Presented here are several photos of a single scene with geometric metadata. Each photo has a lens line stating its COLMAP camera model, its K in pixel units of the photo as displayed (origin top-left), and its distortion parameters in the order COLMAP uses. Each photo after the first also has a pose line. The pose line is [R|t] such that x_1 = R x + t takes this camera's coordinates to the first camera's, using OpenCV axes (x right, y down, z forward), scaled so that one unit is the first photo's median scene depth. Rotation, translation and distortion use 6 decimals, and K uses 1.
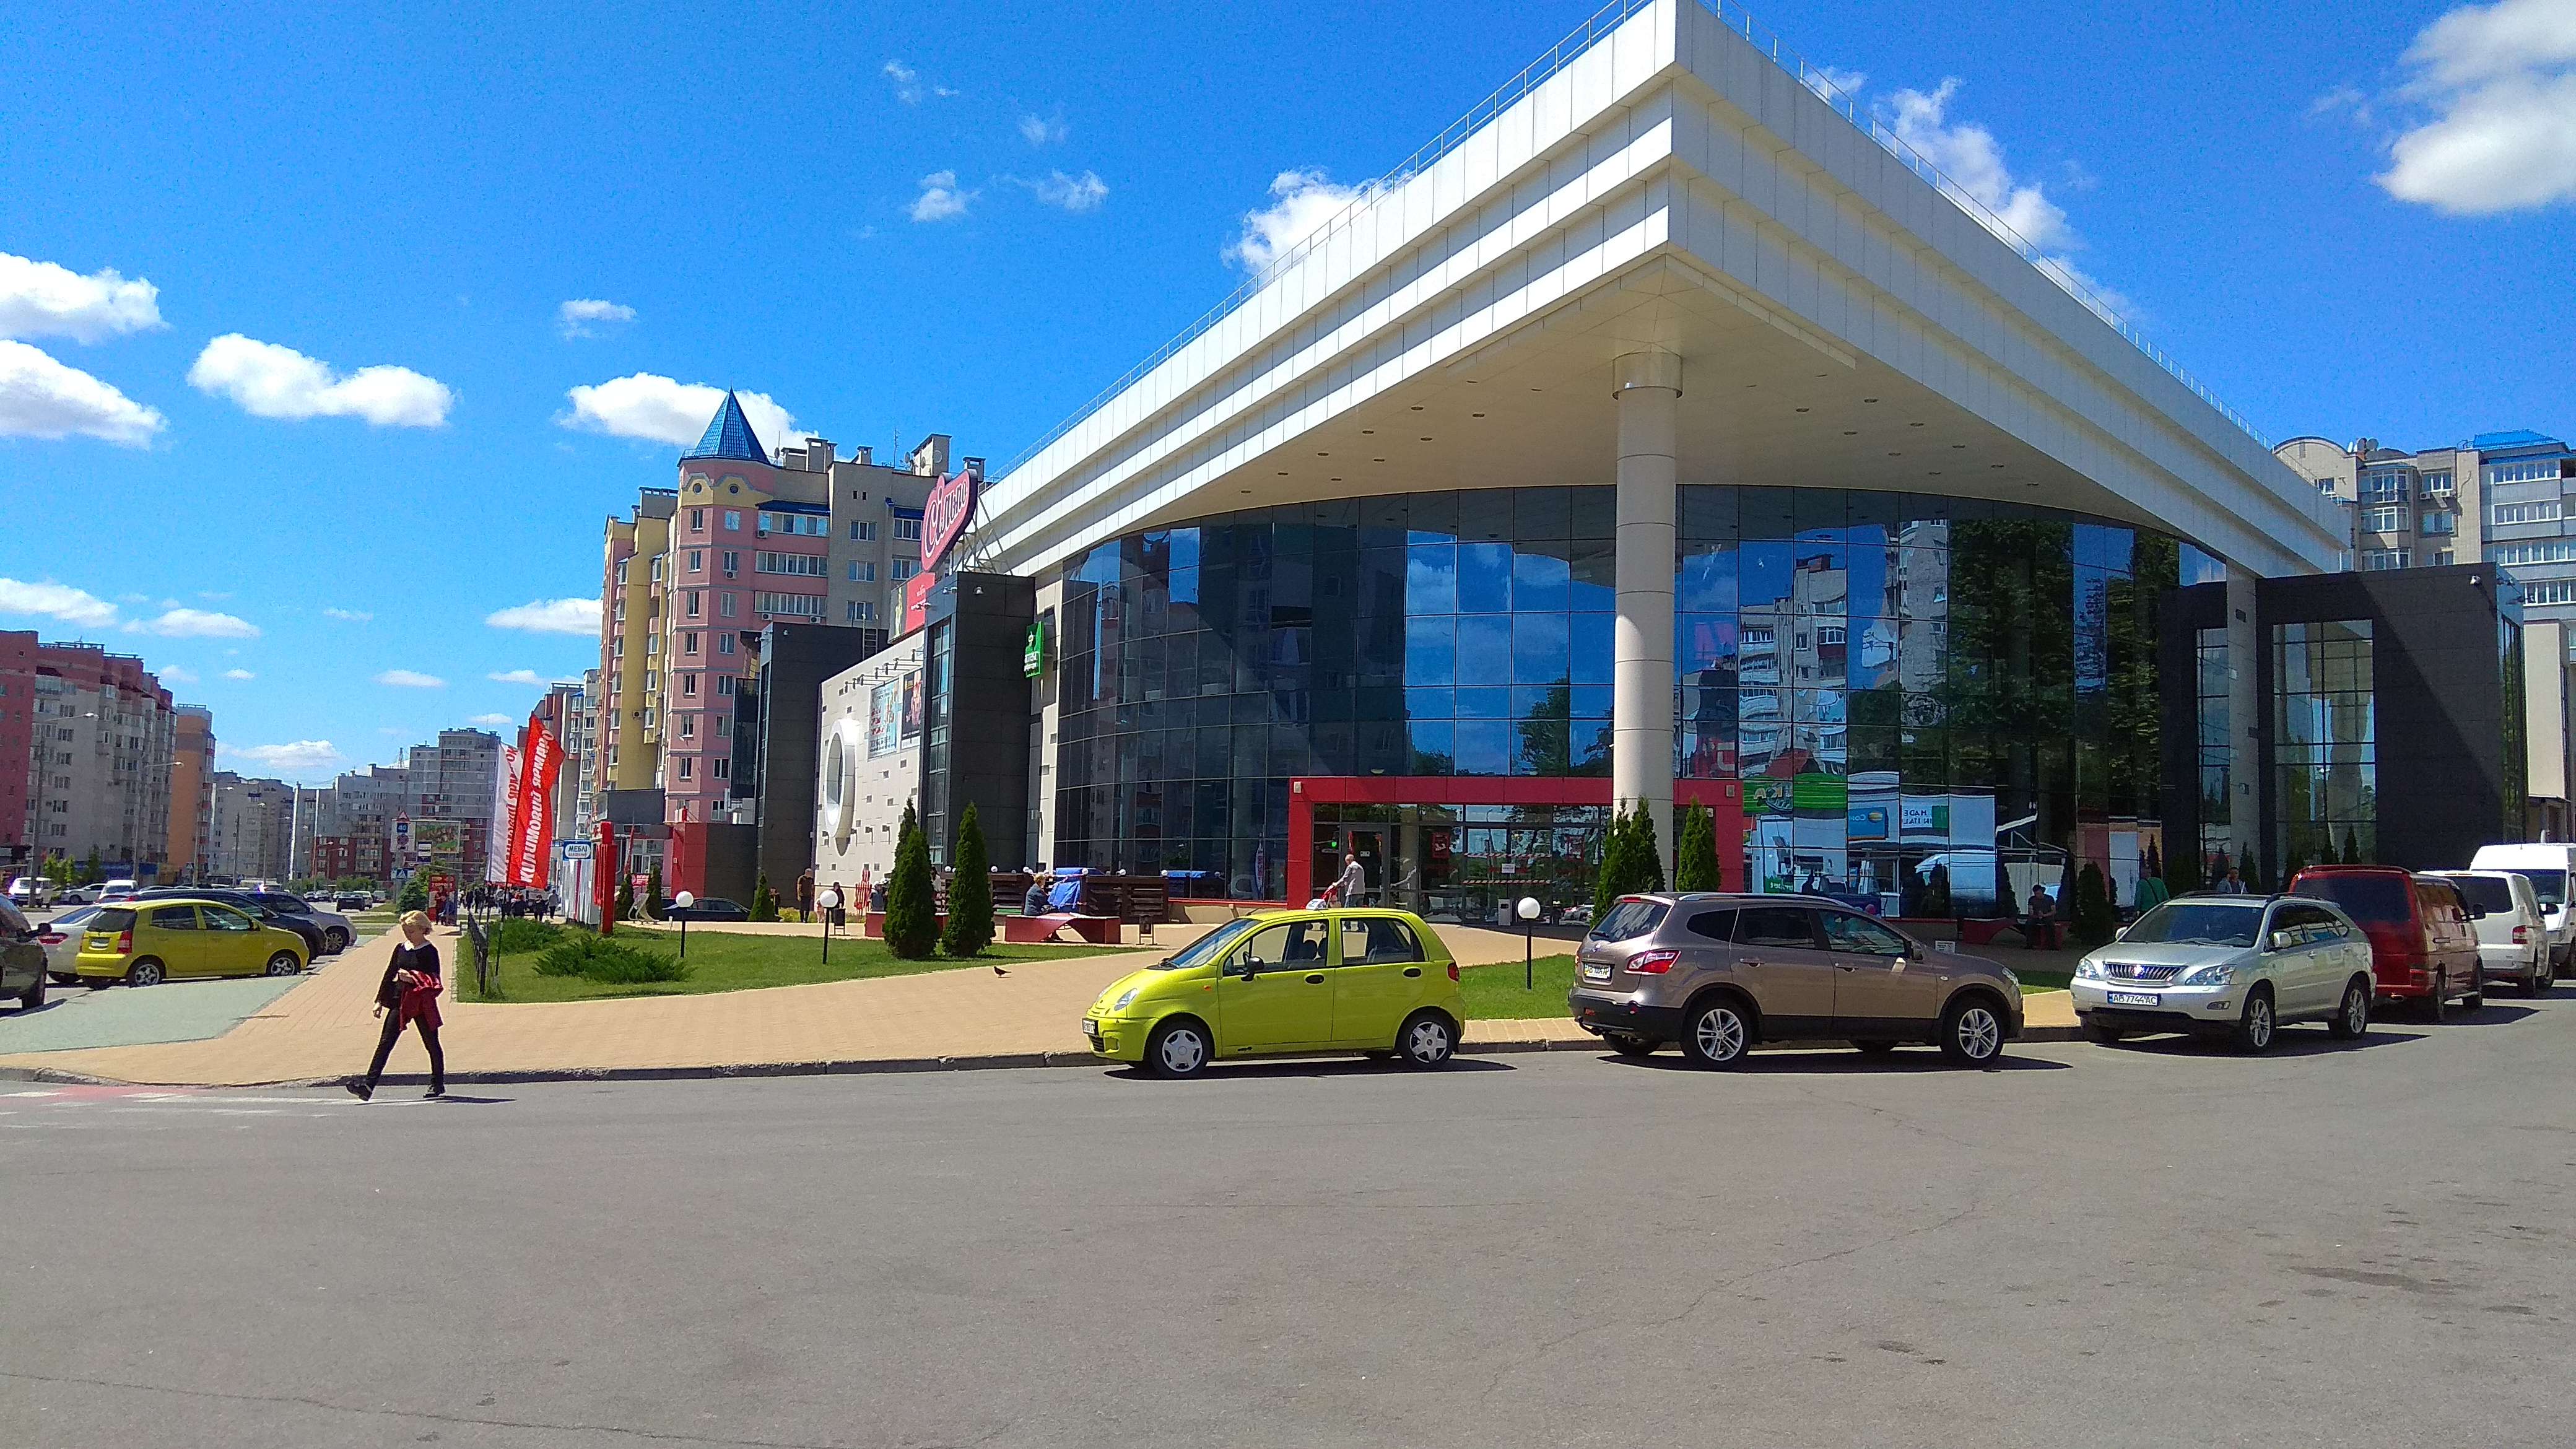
lens RADIAL K [[1954.6, 0, 1288.0], [0, 1954.6, 724.5], [0, 0, 1]] dist [0.109926, -0.185456]
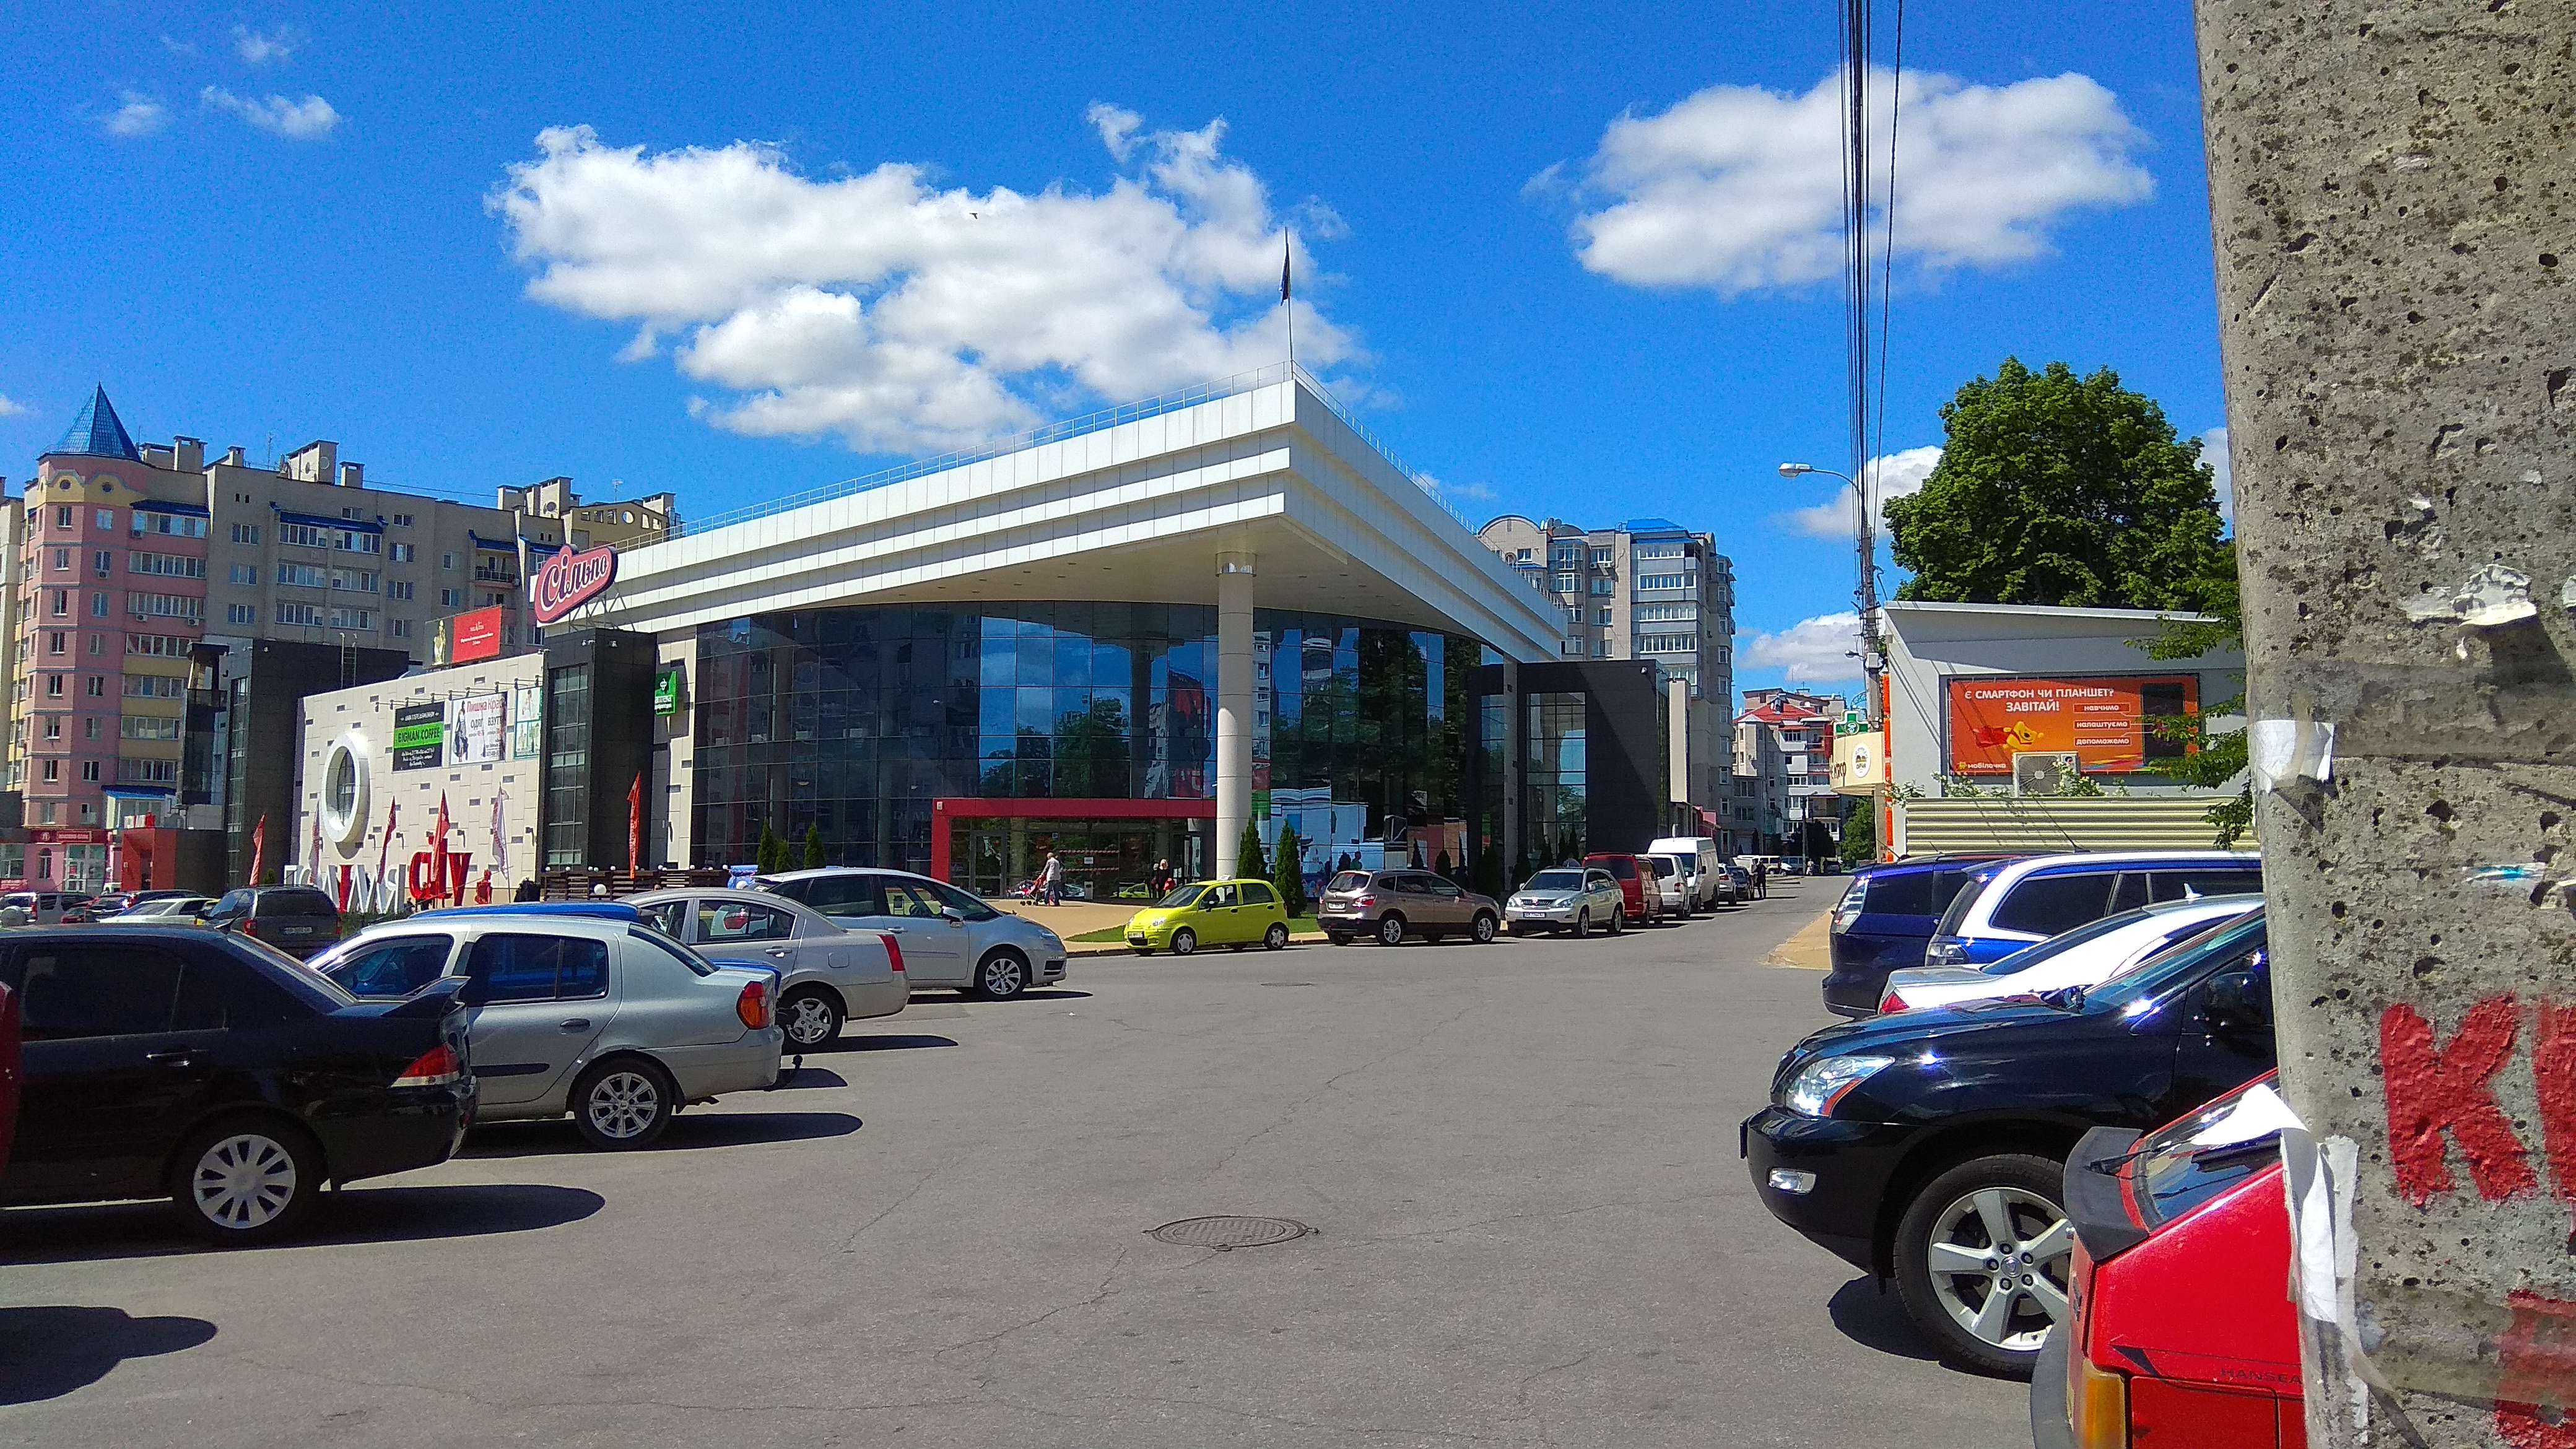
lens RADIAL K [[1954.6, 0, 1288.0], [0, 1954.6, 724.5], [0, 0, 1]] dist [0.109926, -0.185456]
pose [[0.930023, 0.012297, 0.367296, -0.214965], [-0.013941, 0.999901, 0.001824, -0.024981], [-0.367237, -0.006817, 0.930102, -0.314708]]
